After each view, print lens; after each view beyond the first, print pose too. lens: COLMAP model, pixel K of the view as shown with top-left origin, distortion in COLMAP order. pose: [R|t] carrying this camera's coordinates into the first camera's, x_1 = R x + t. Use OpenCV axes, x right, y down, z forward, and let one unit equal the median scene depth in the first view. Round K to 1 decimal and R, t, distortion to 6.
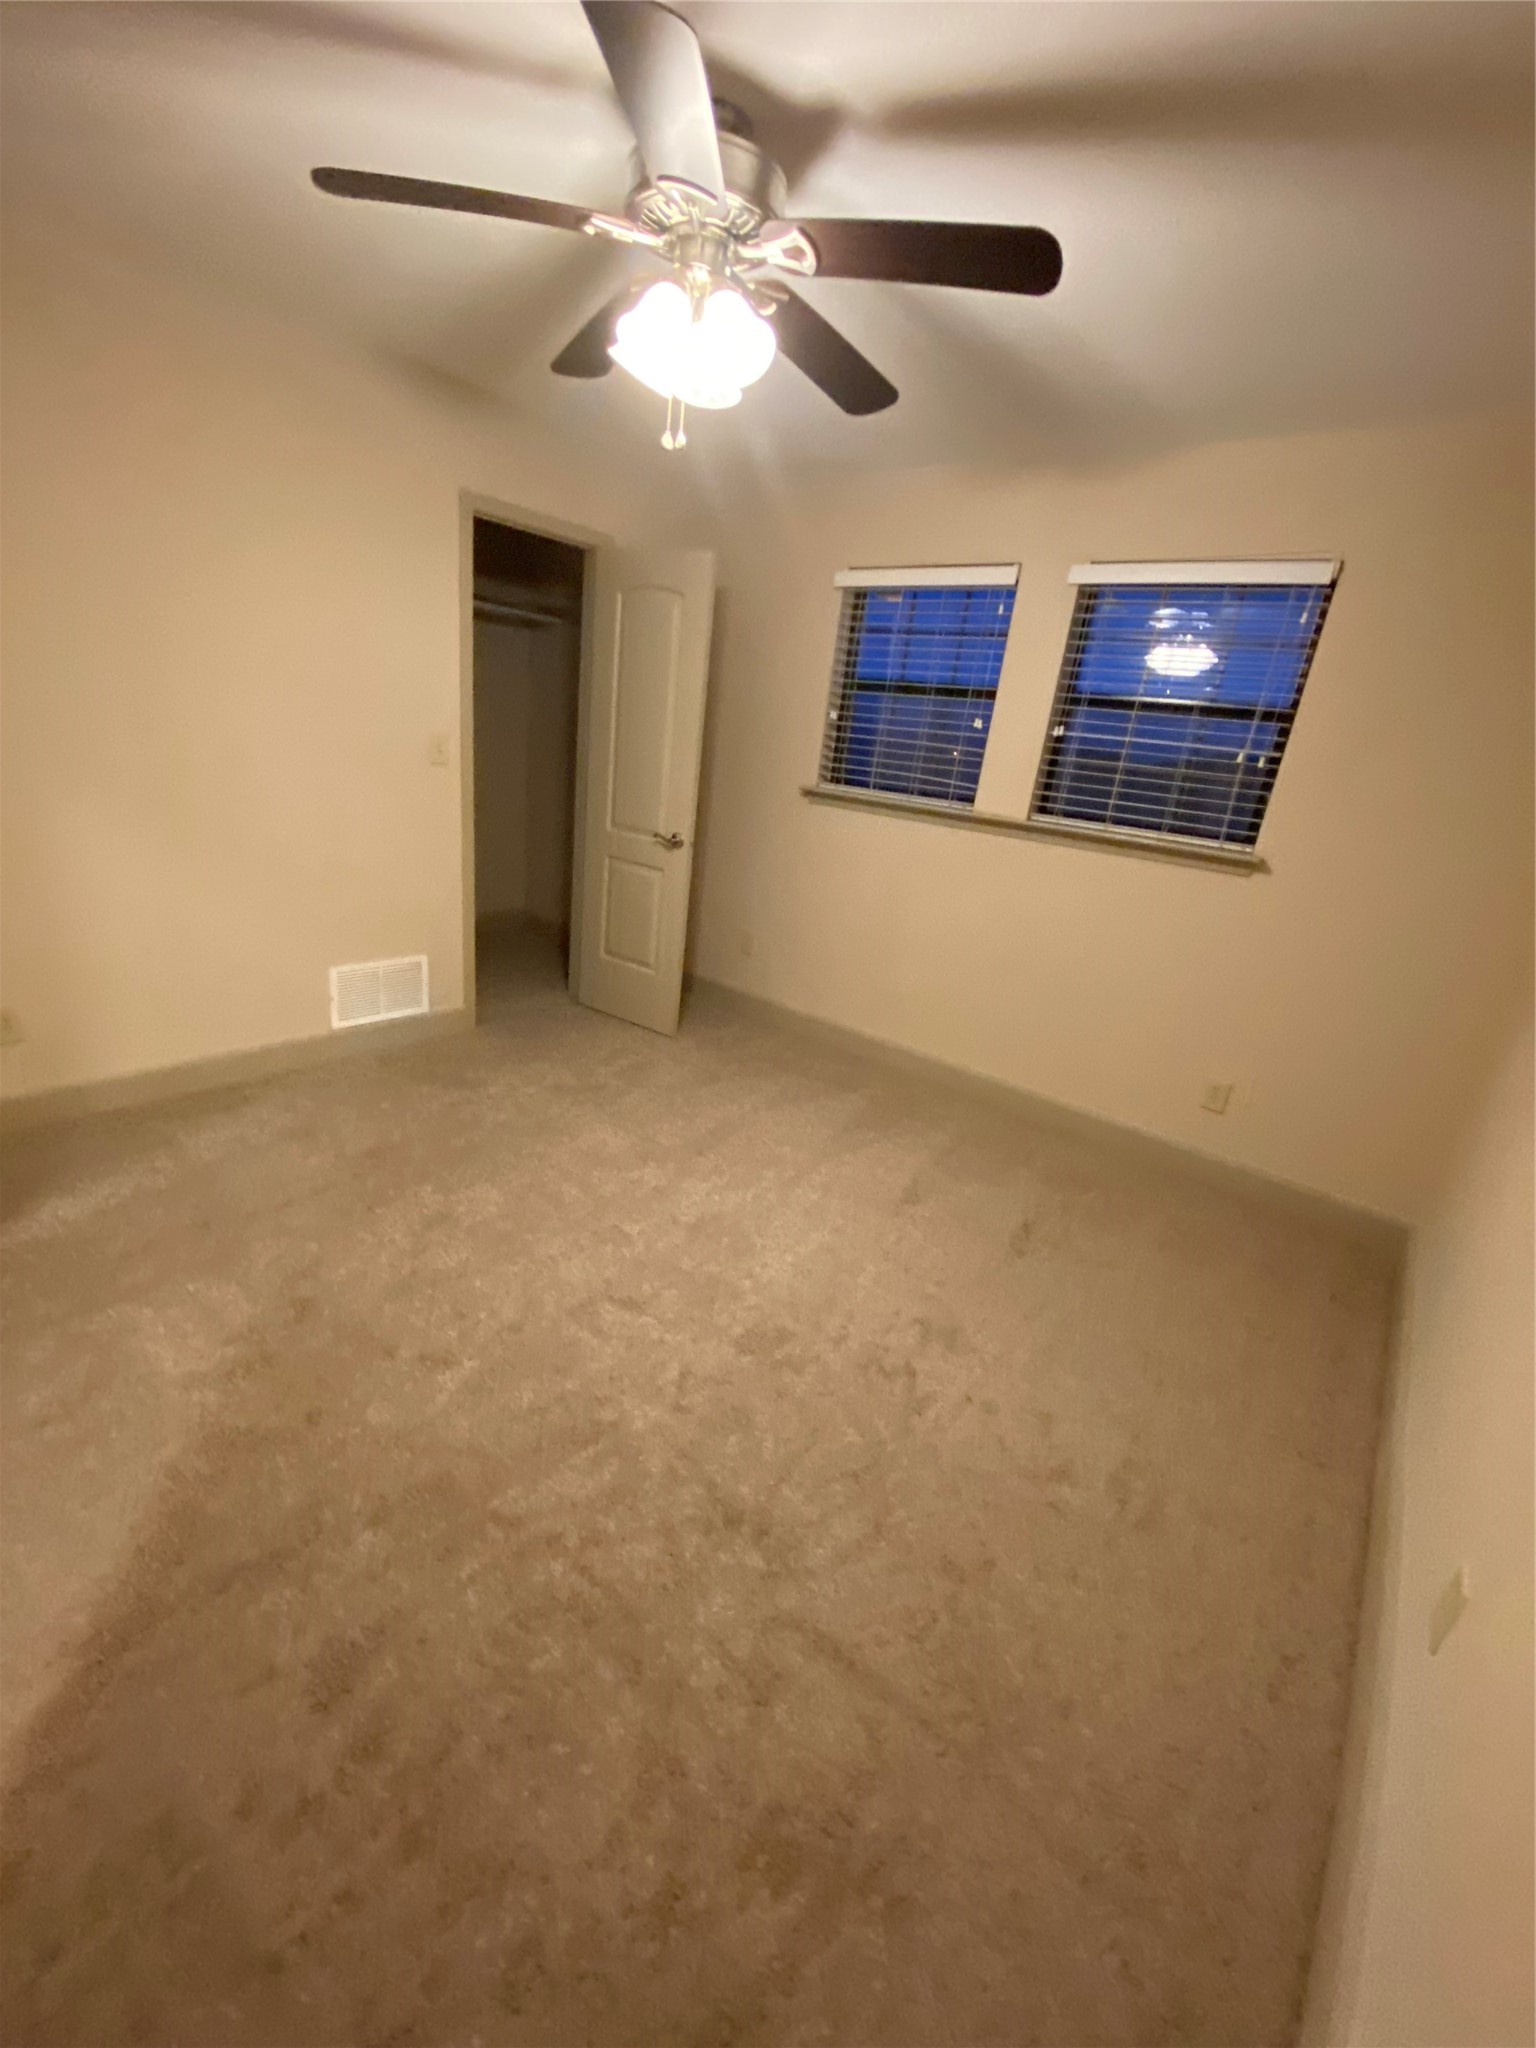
lens RADIAL K [[808.0, 0, 768.0], [0, 808.0, 1024.0], [0, 0, 1]] dist [0.002643, 0.000091]
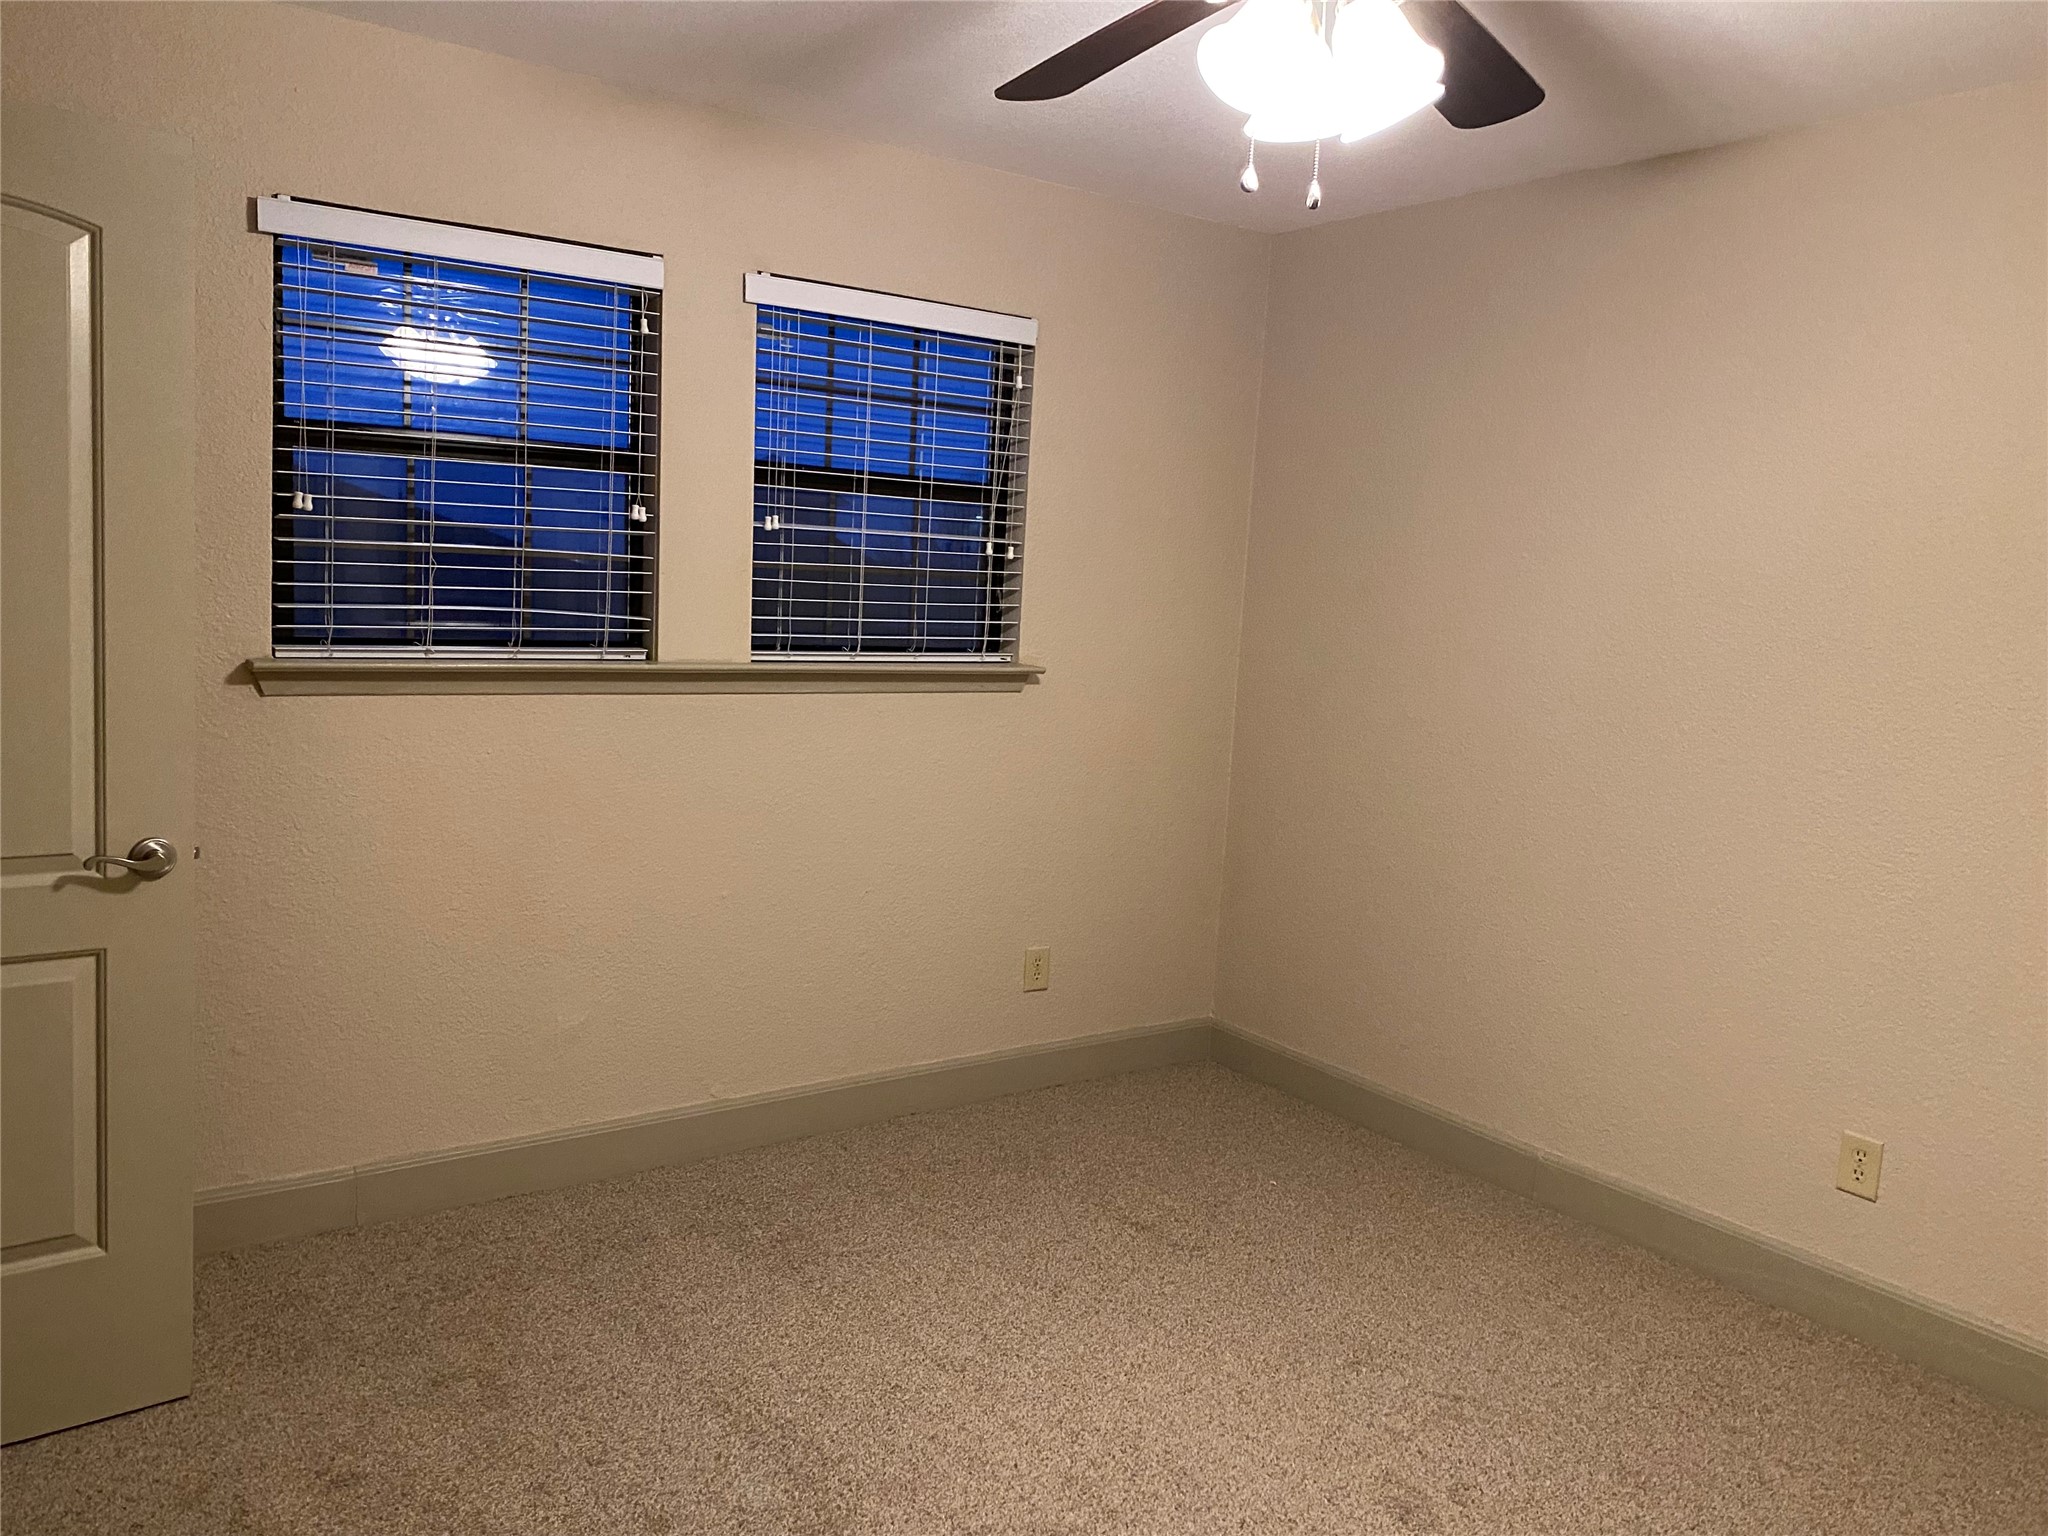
lens RADIAL K [[1488.6, 0, 1024.0], [0, 1488.6, 768.0], [0, 0, 1]] dist [0.006103, 0.000720]
pose [[0.297096, -0.210501, 0.931356, -0.697141], [0.312510, 0.943113, 0.113470, -0.249988], [-0.902259, 0.257346, 0.345979, 0.467207]]
